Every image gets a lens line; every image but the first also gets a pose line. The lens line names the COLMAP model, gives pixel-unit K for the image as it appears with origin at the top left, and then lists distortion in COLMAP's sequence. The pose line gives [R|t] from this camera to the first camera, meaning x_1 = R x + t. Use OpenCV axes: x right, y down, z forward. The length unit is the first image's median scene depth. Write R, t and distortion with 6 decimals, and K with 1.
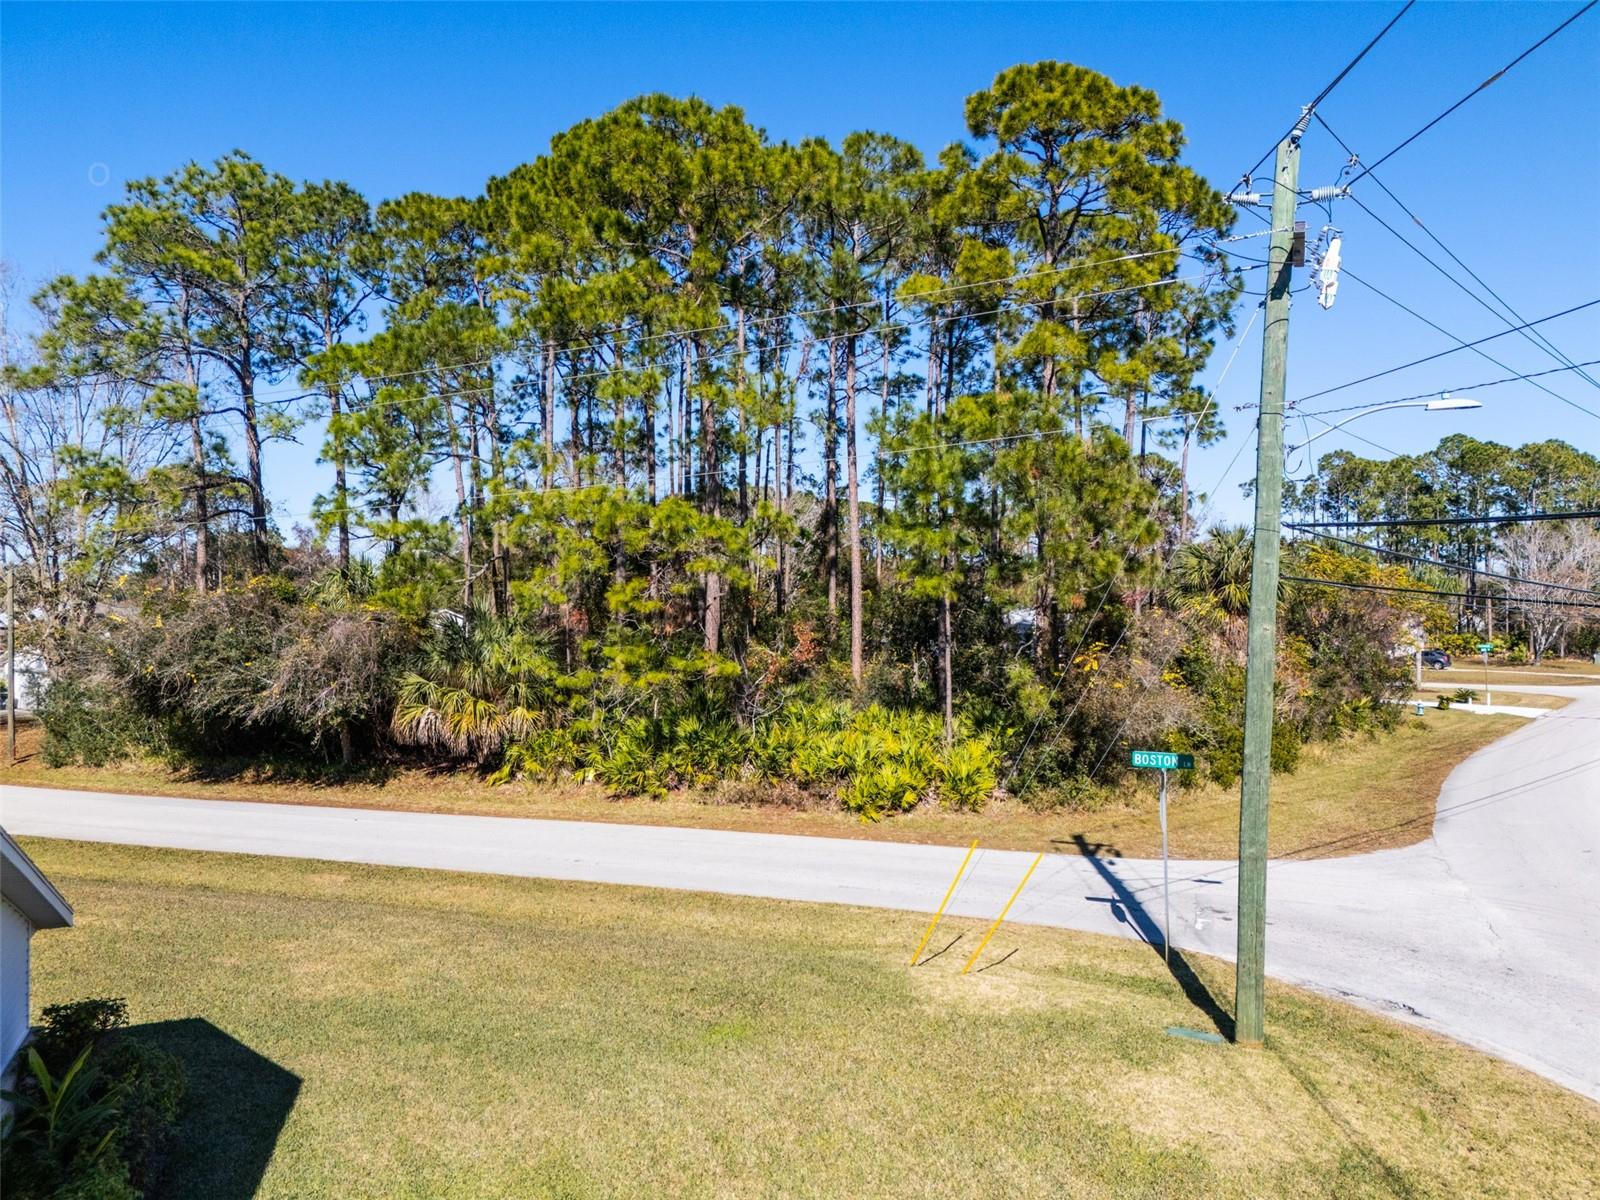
lens RADIAL K [[1171.9, 0, 799.2], [0, 1171.9, 602.7], [0, 0, 1]] dist [0.074805, -0.074763]
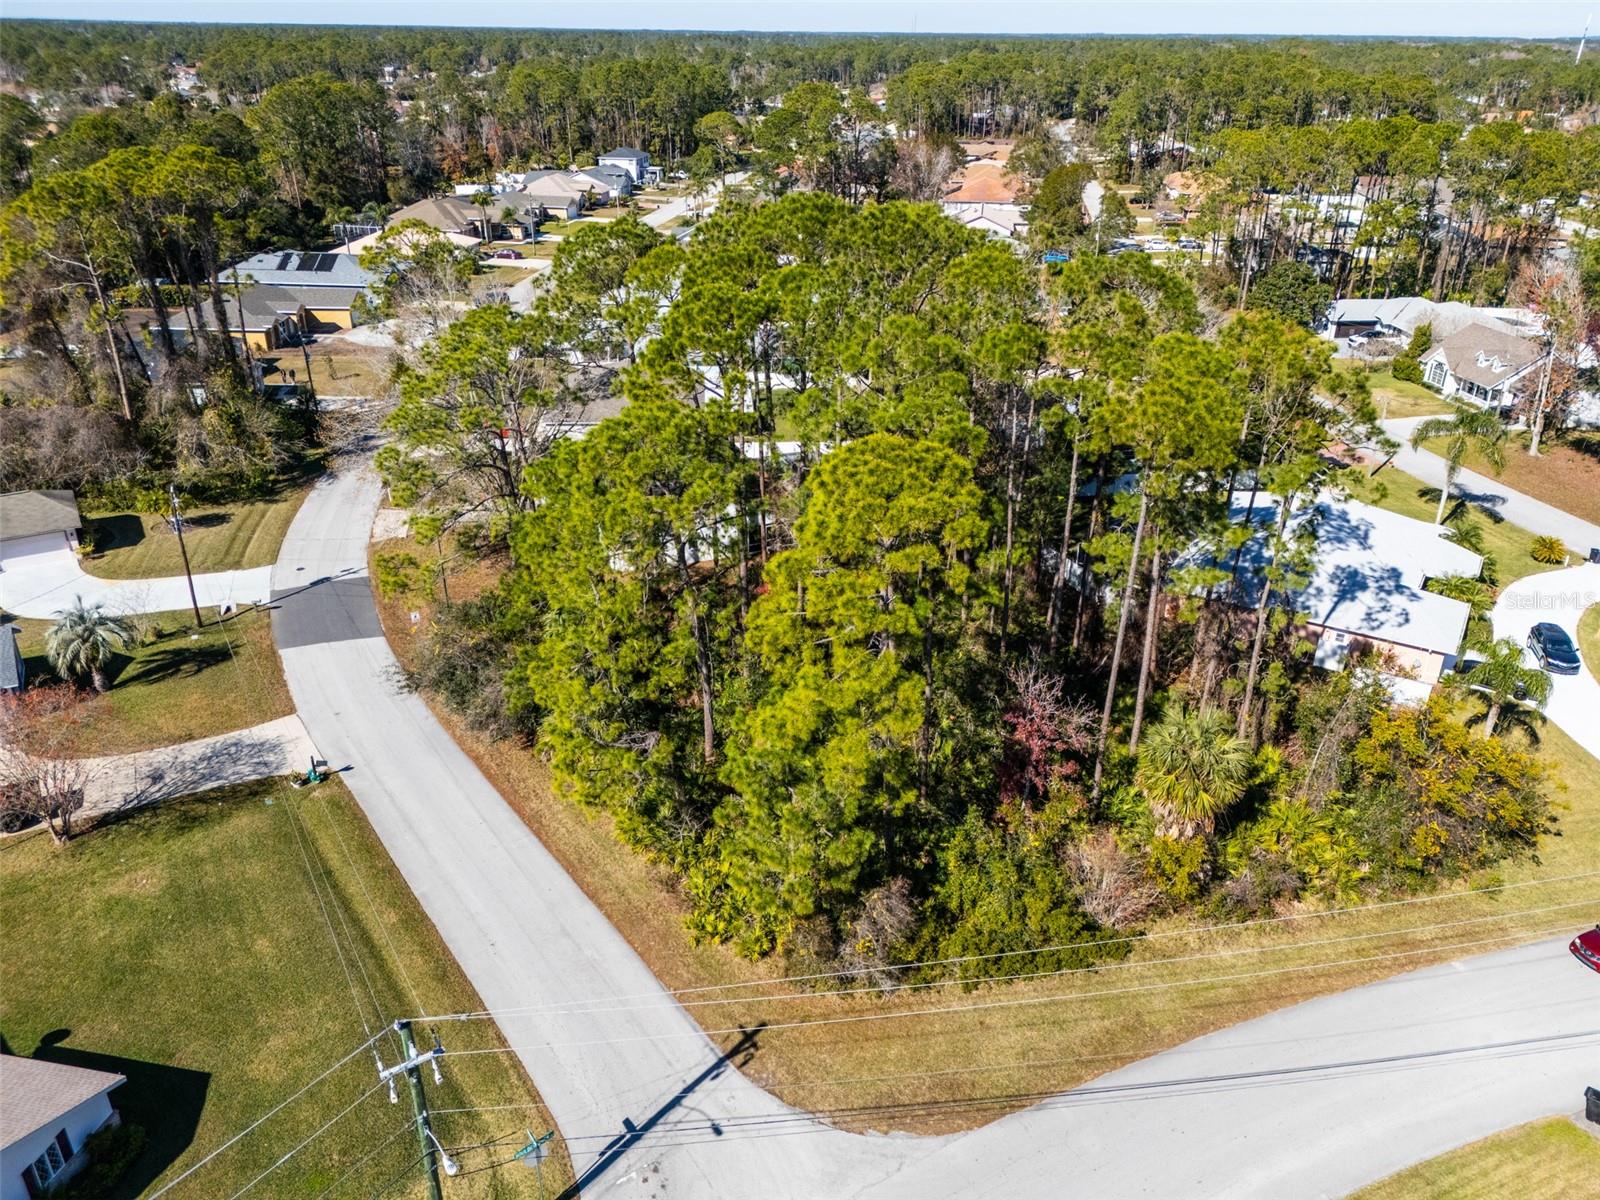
lens RADIAL K [[1171.9, 0, 799.2], [0, 1171.9, 602.7], [0, 0, 1]] dist [0.074805, -0.074763]
pose [[0.820377, 0.255457, -0.511588, 0.925832], [-0.006740, 0.898921, 0.438059, -0.981751], [0.571783, -0.355926, 0.739176, 0.070455]]
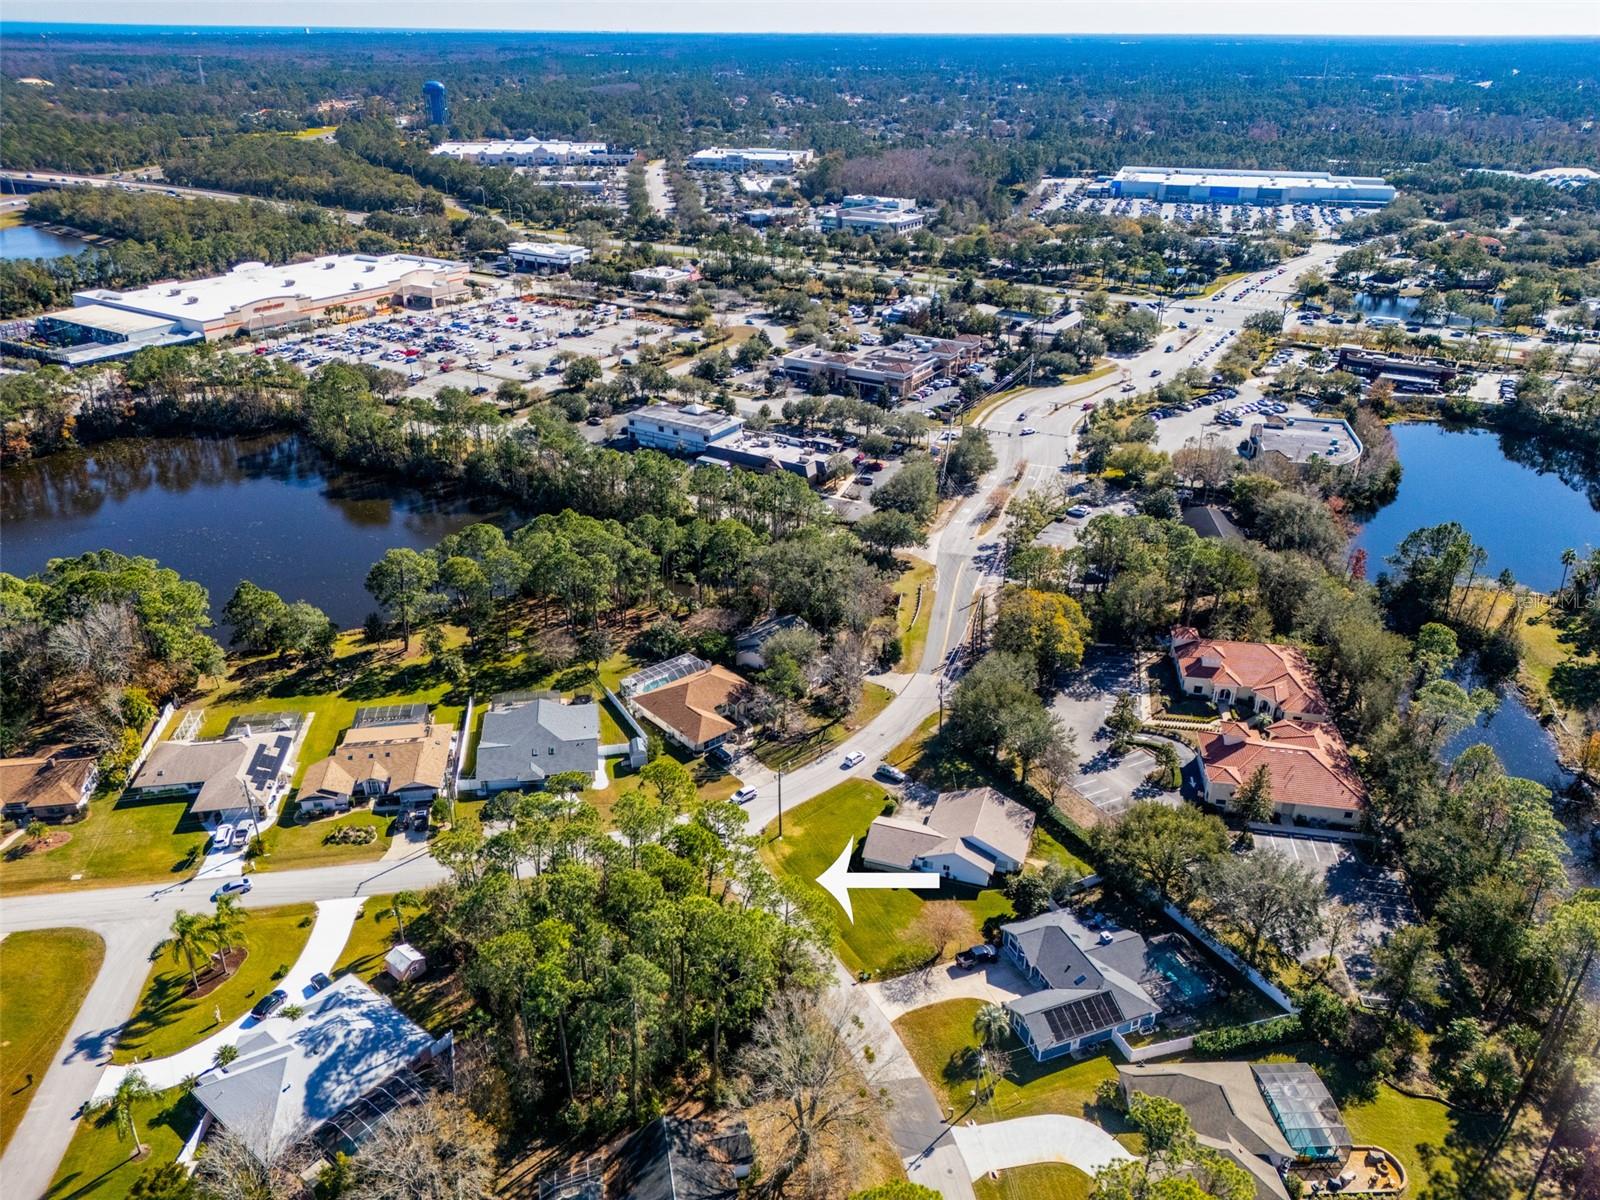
lens RADIAL K [[1171.9, 0, 799.2], [0, 1171.9, 602.7], [0, 0, 1]] dist [0.074805, -0.074763]
pose [[-0.748319, -0.296549, 0.593361, -3.020531], [-0.010926, 0.899895, 0.435969, -3.417686], [-0.663249, 0.319761, -0.676649, 4.054224]]
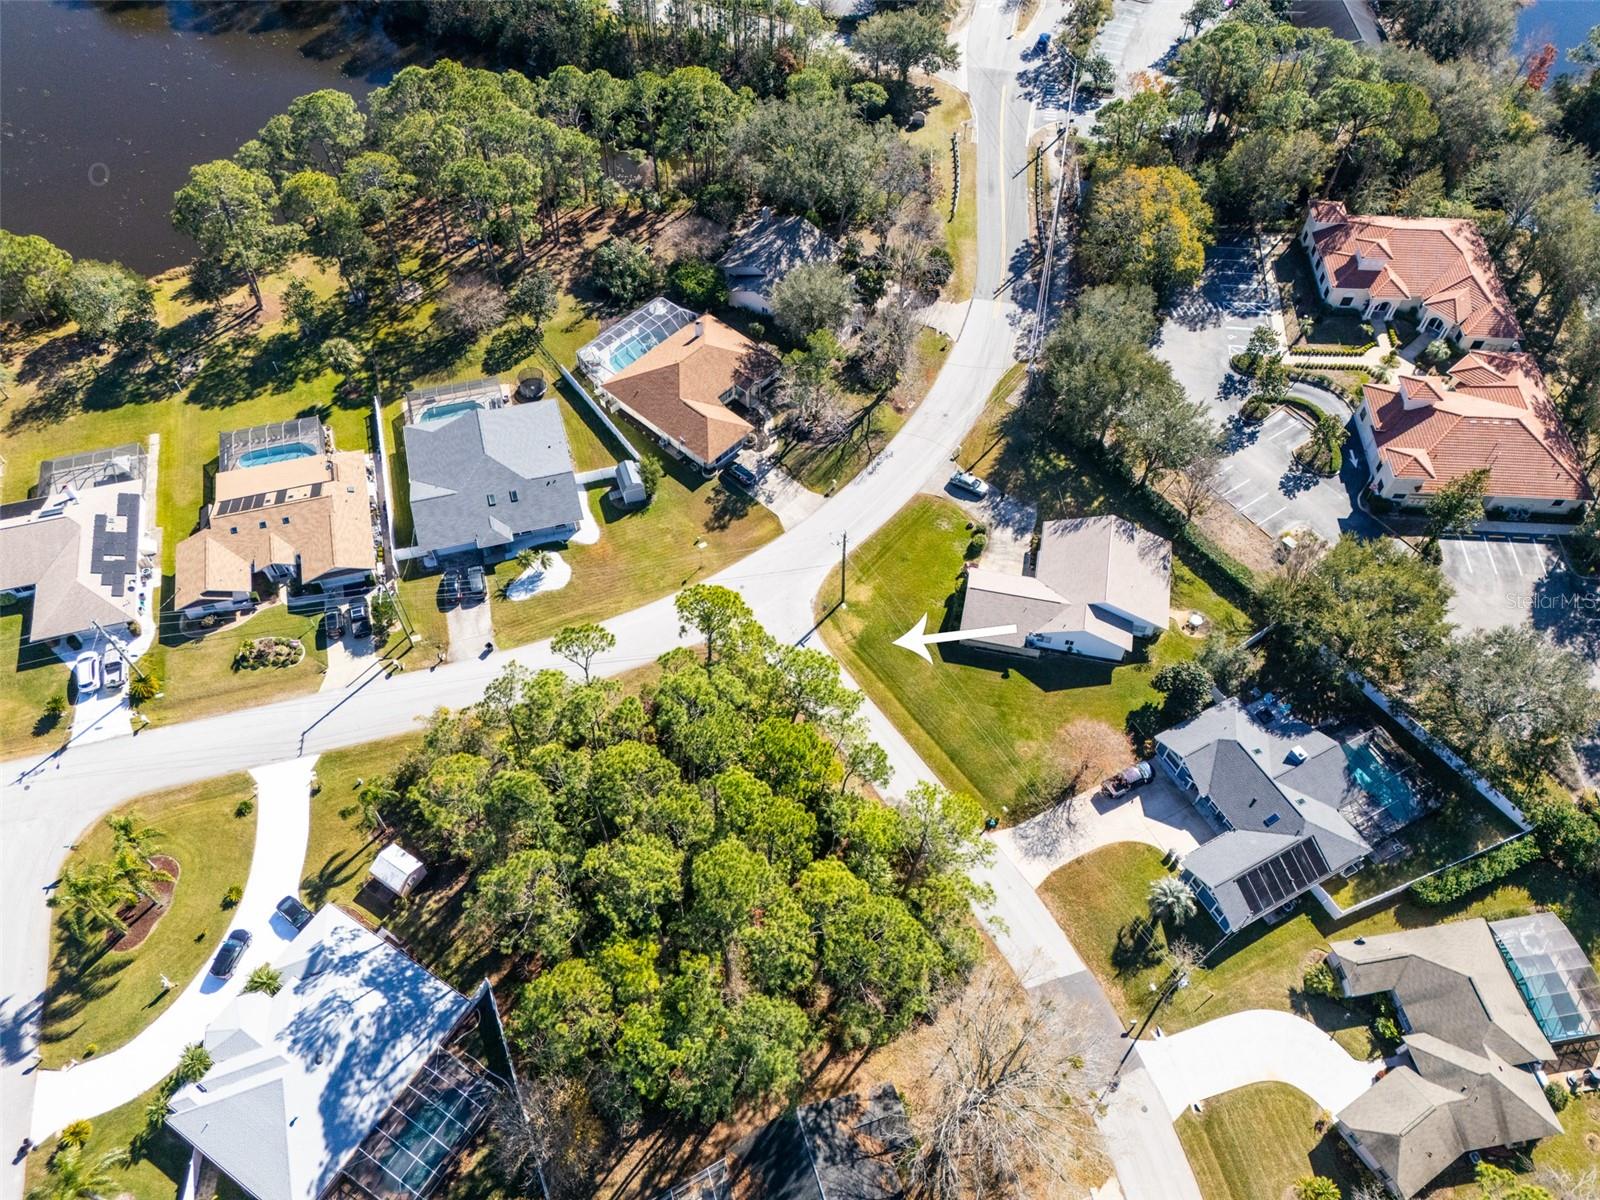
lens RADIAL K [[1171.9, 0, 799.2], [0, 1171.9, 602.7], [0, 0, 1]] dist [0.074805, -0.074763]
pose [[-0.817334, -0.471765, 0.330761, -1.159377], [-0.010558, 0.586241, 0.810068, -3.435596], [-0.576068, 0.658603, -0.484136, 2.789468]]
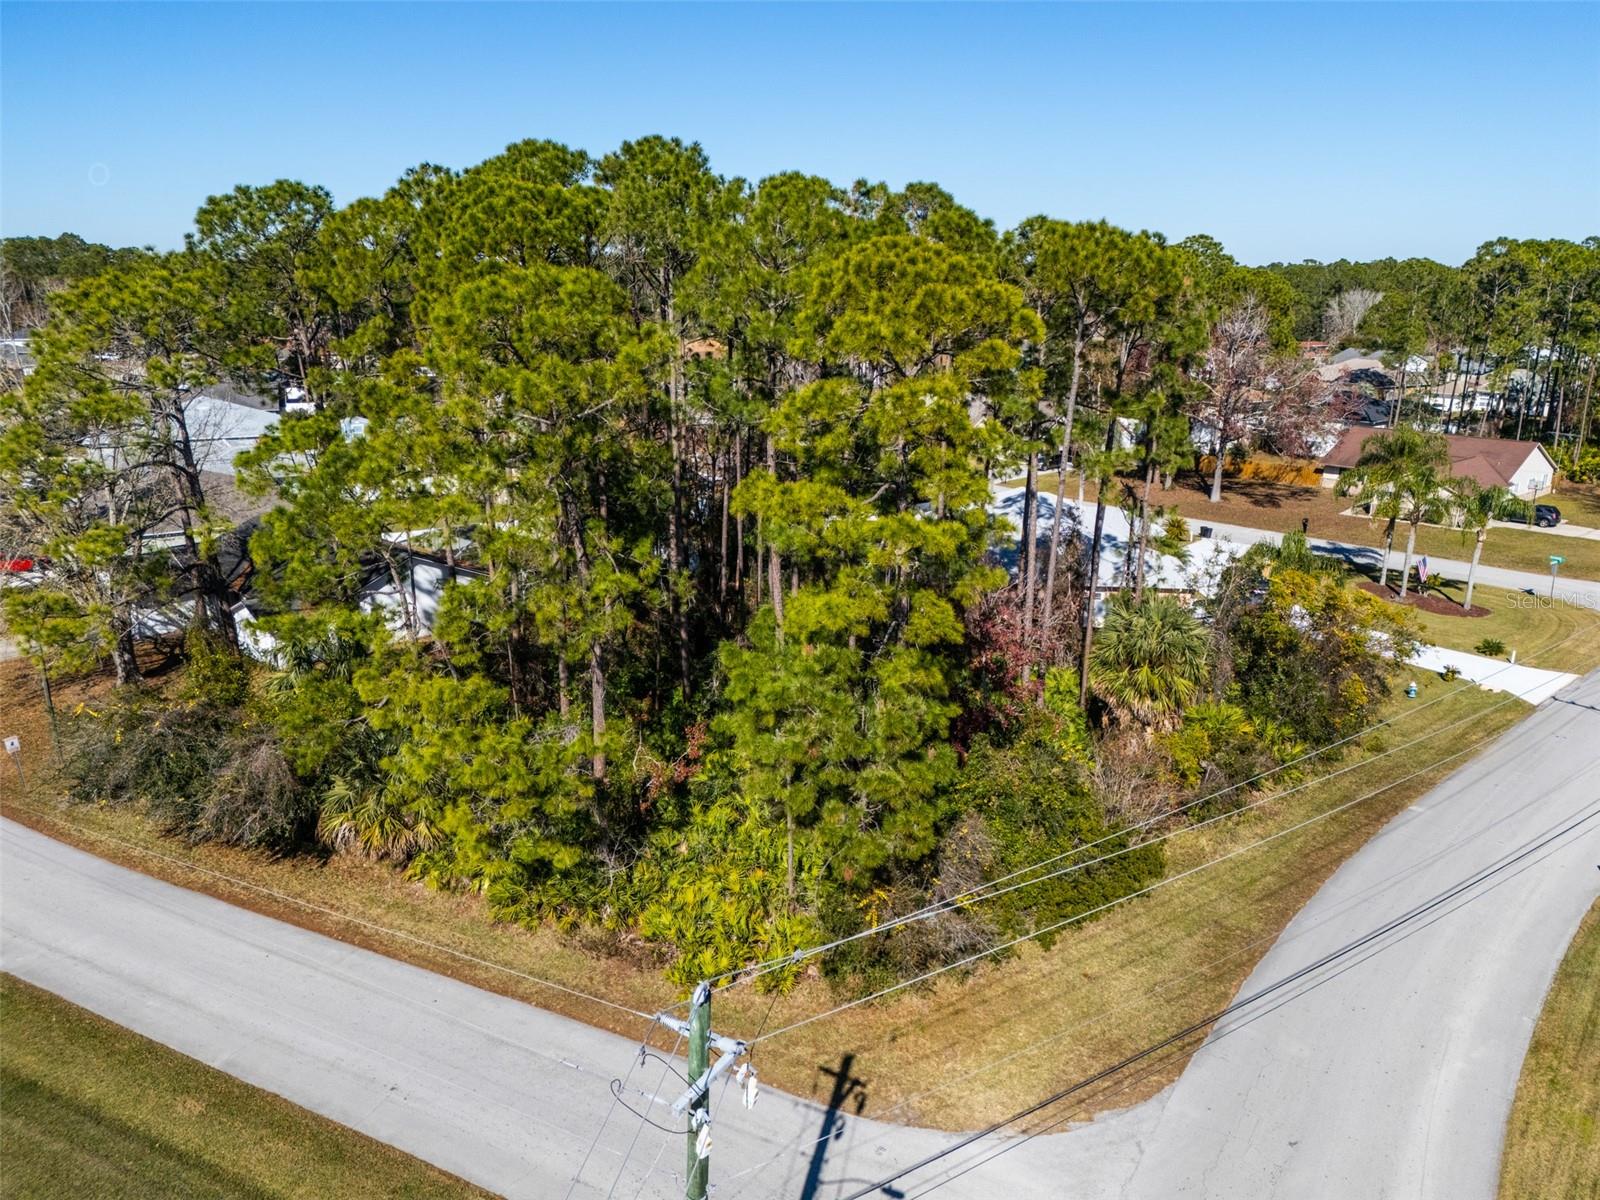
lens RADIAL K [[1171.9, 0, 799.2], [0, 1171.9, 602.7], [0, 0, 1]] dist [0.074805, -0.074763]
pose [[0.990084, 0.040918, -0.134388, 0.320691], [-0.002480, 0.961582, 0.274507, -0.522353], [0.140458, -0.271451, 0.952148, 0.039967]]
